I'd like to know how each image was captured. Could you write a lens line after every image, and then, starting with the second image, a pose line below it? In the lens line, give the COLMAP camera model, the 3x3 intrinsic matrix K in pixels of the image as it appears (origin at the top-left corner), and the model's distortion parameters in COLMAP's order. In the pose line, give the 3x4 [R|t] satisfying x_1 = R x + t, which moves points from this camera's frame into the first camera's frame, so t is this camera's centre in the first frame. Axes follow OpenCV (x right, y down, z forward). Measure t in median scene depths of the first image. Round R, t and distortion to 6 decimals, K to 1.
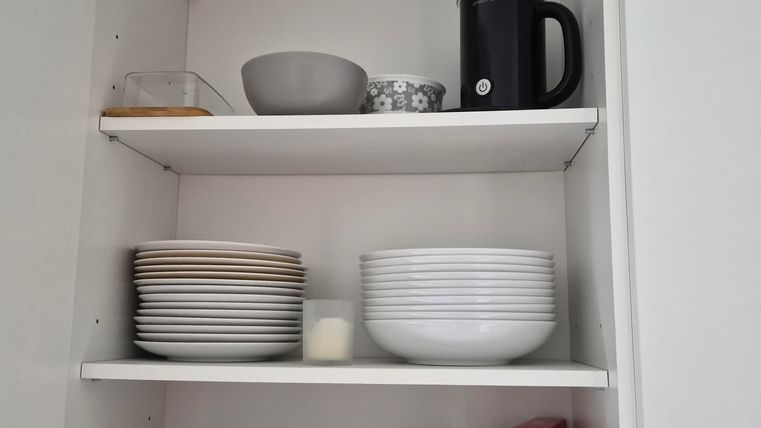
lens RADIAL K [[648.1, 0, 380.5], [0, 648.1, 214.0], [0, 0, 1]] dist [0.051556, -0.001160]
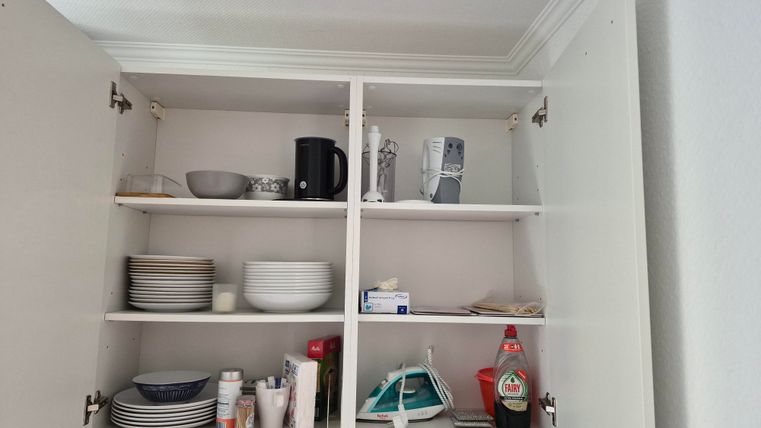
lens RADIAL K [[512.3, 0, 380.5], [0, 512.3, 214.0], [0, 0, 1]] dist [0.007529, 0.000457]
pose [[0.987998, 0.026070, 0.152253, 0.156973], [-0.032538, 0.998664, 0.040145, -0.177677], [-0.151003, -0.044617, 0.987526, -0.722656]]
